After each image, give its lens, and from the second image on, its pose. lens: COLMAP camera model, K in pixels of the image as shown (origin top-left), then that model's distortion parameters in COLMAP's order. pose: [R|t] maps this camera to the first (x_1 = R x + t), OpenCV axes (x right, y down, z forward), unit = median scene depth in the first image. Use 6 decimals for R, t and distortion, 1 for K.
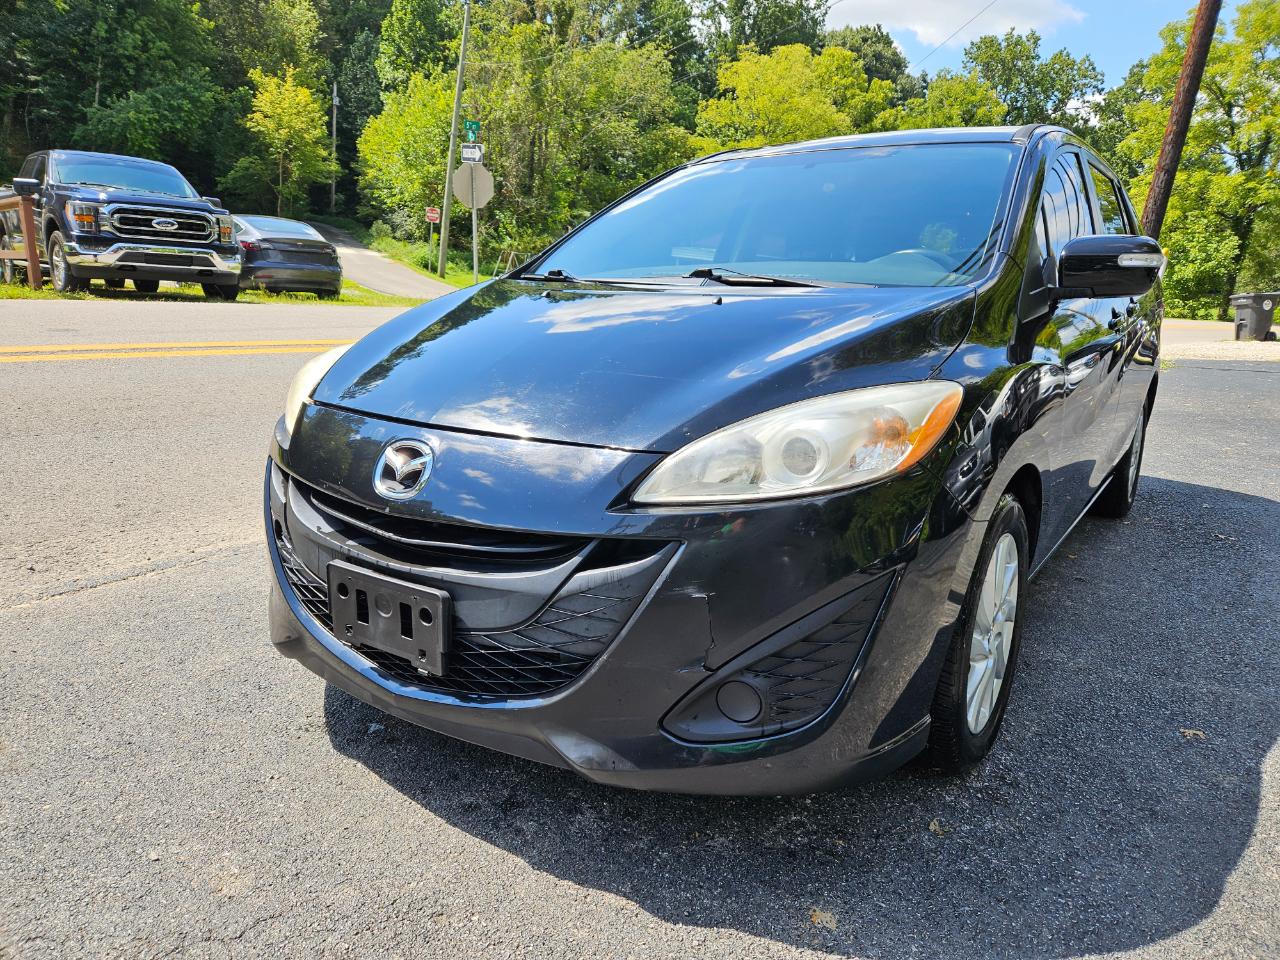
lens RADIAL K [[871.3, 0, 659.6], [0, 871.3, 484.8], [0, 0, 1]] dist [0.076281, -0.059135]
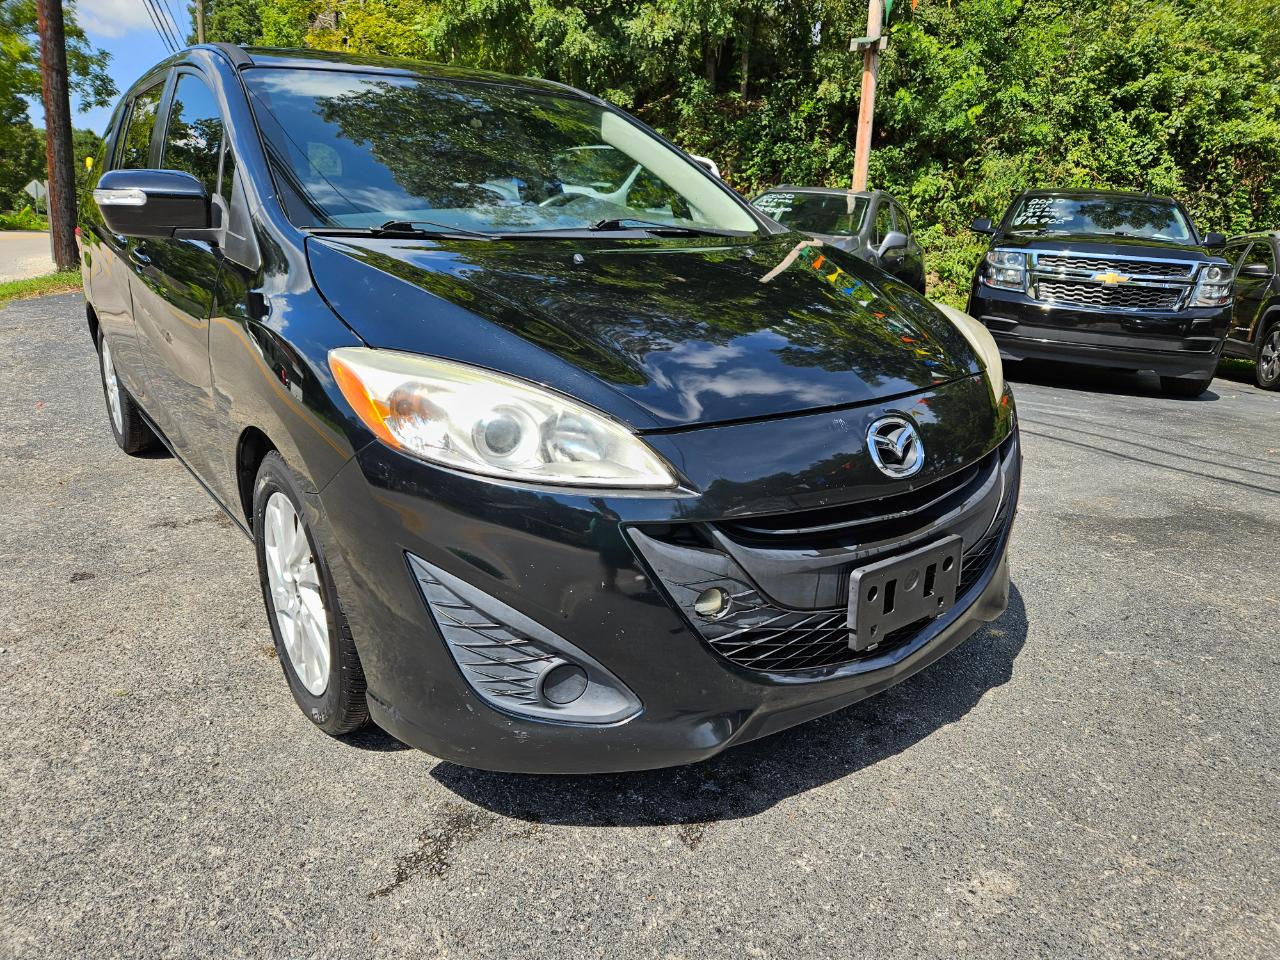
lens RADIAL K [[876.6, 0, 643.8], [0, 876.6, 482.6], [0, 0, 1]] dist [0.081480, -0.074947]
pose [[0.307502, -0.302776, 0.902091, -1.313006], [0.211901, 0.946009, 0.245284, -0.288984], [-0.927653, 0.115729, 0.355059, 0.925188]]
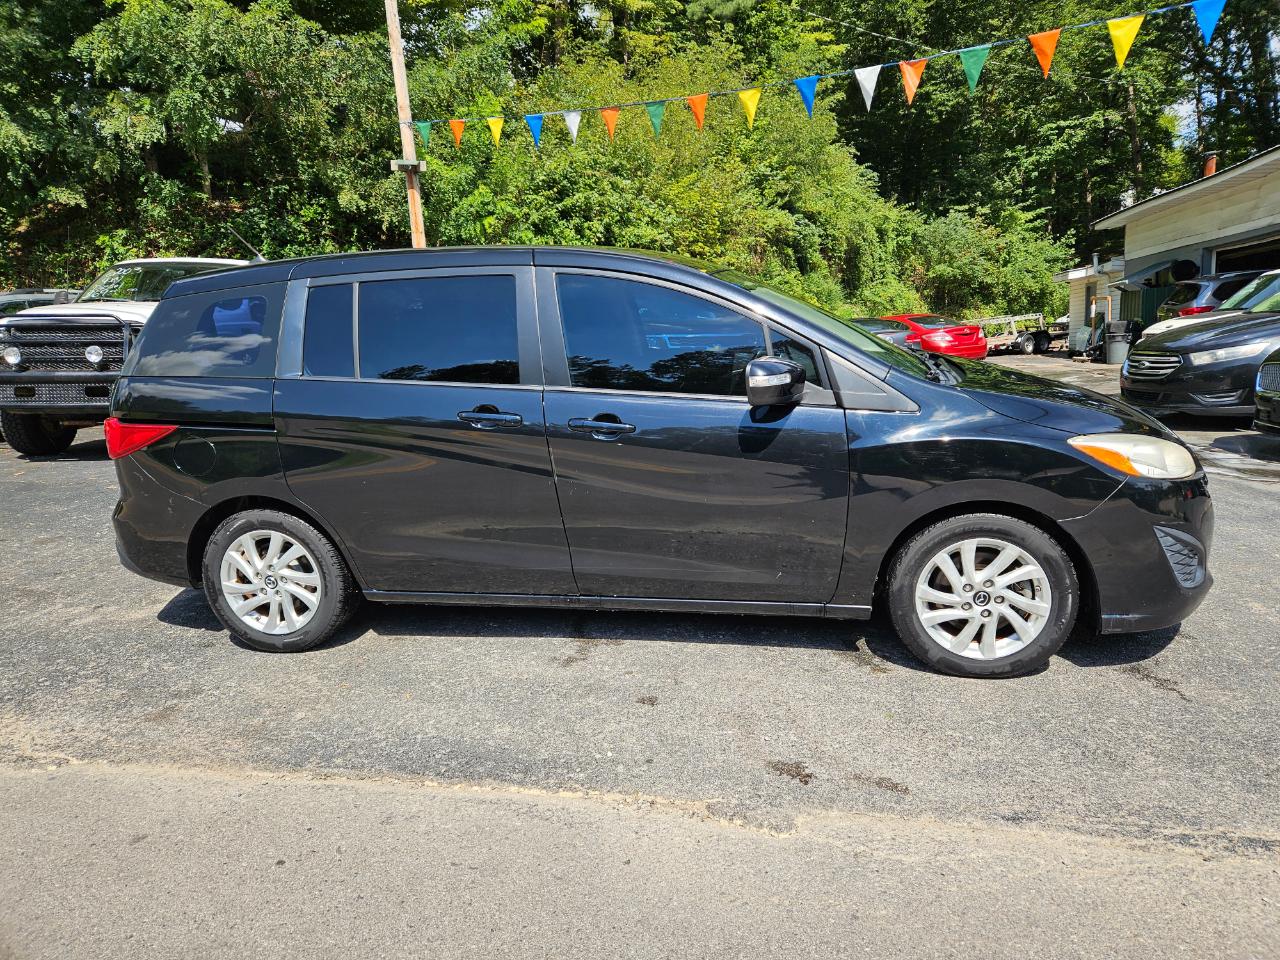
lens RADIAL K [[871.8, 0, 643.4], [0, 871.8, 483.7], [0, 0, 1]] dist [0.081499, -0.068091]
pose [[-0.424314, -0.220252, 0.878320, -1.752860], [0.237177, 0.909072, 0.342543, -0.998817], [-0.873902, 0.353663, -0.333493, 2.932995]]
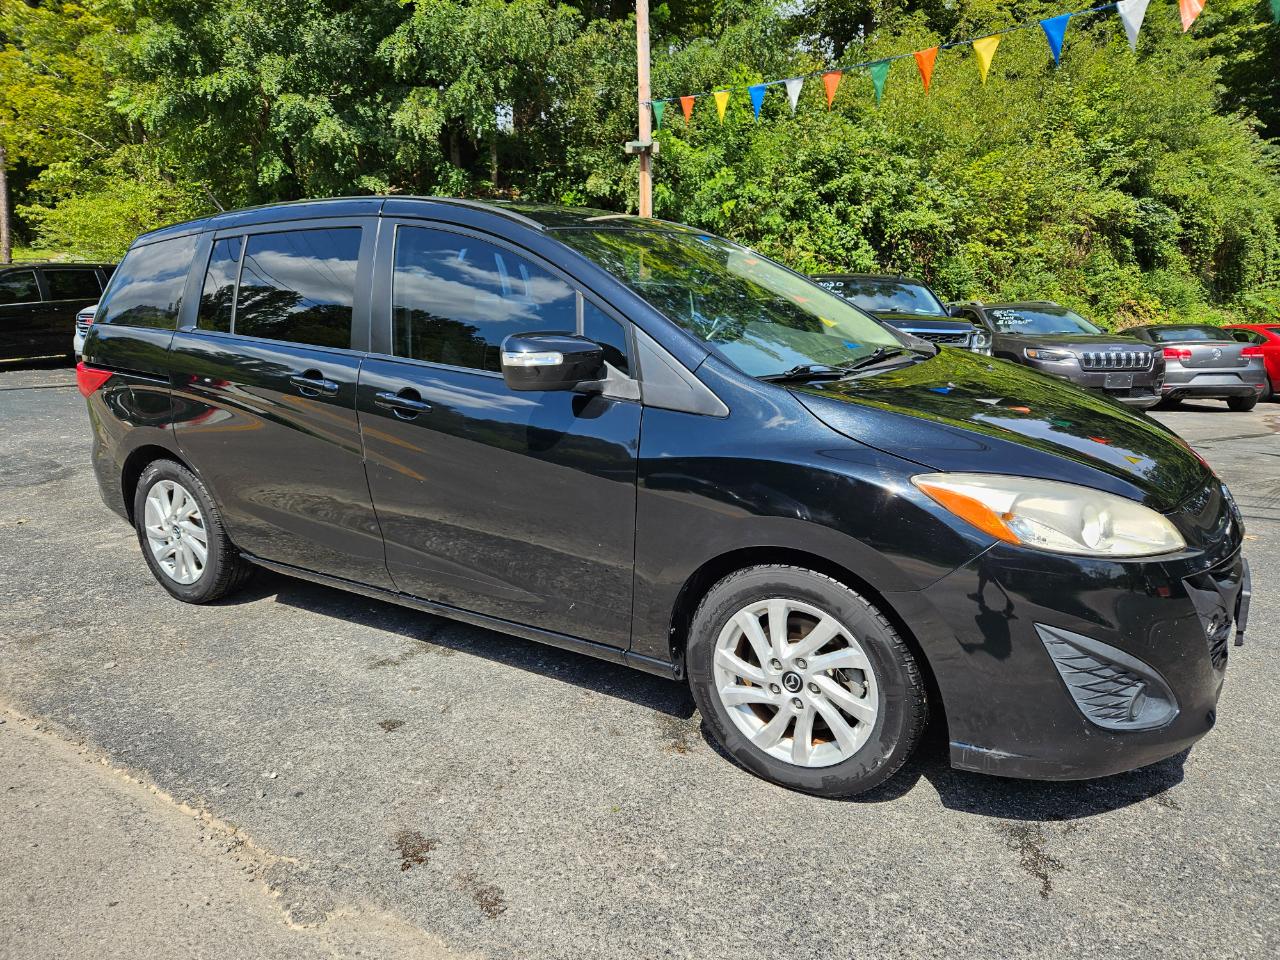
lens RADIAL K [[875.1, 0, 630.0], [0, 875.1, 498.7], [0, 0, 1]] dist [0.080040, -0.071908]
pose [[-0.045871, -0.268362, 0.962226, -1.687000], [0.240830, 0.931857, 0.271373, -0.672527], [-0.969483, 0.244181, 0.021884, 1.959533]]
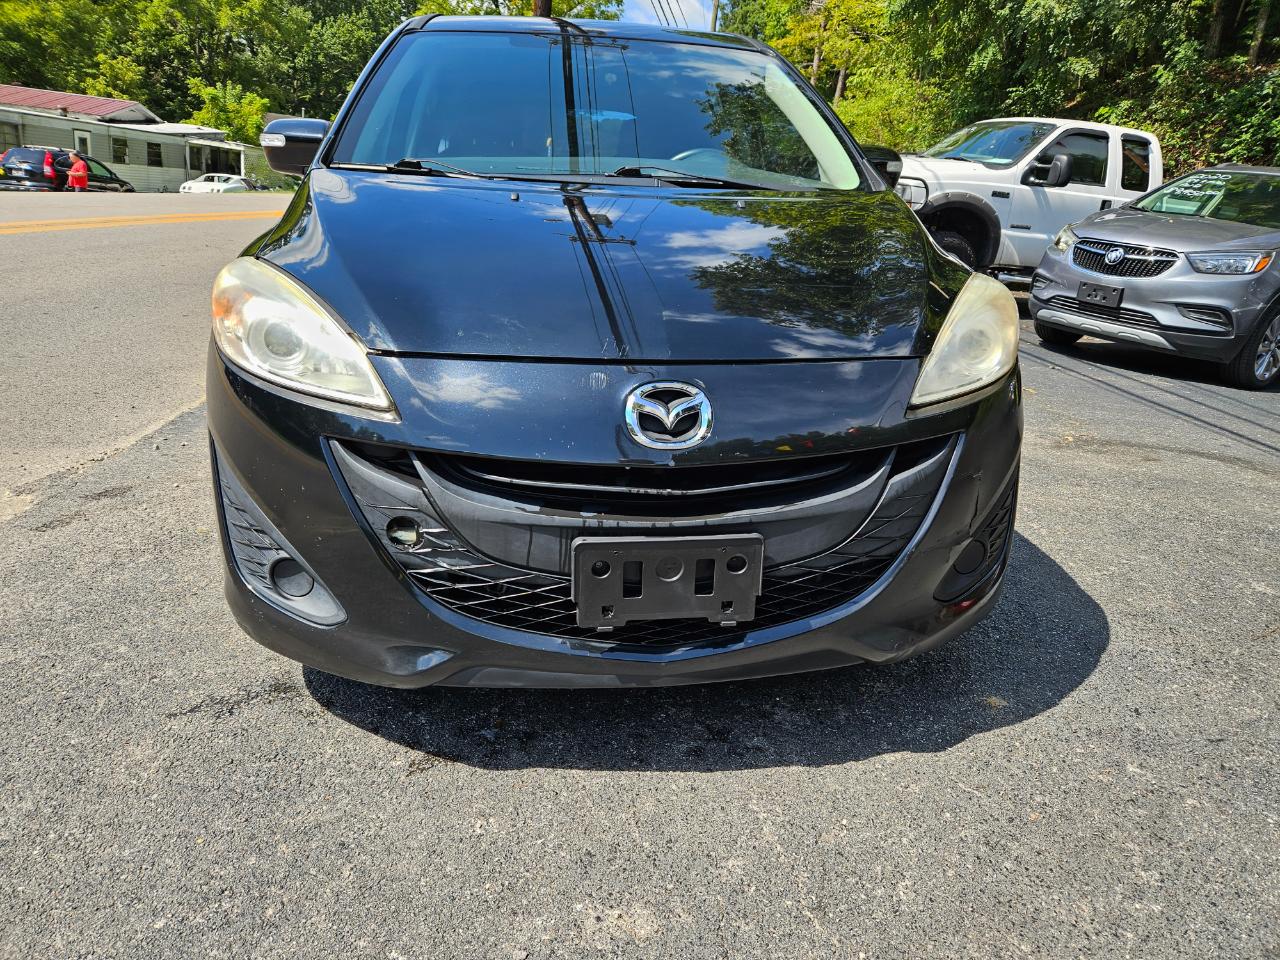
lens RADIAL K [[871.8, 0, 643.4], [0, 871.8, 483.7], [0, 0, 1]] dist [0.081499, -0.068091]
pose [[0.737947, -0.214207, 0.639960, -0.895695], [0.129662, 0.975624, 0.177046, -0.109999], [-0.662285, -0.047672, 0.747734, 0.363735]]
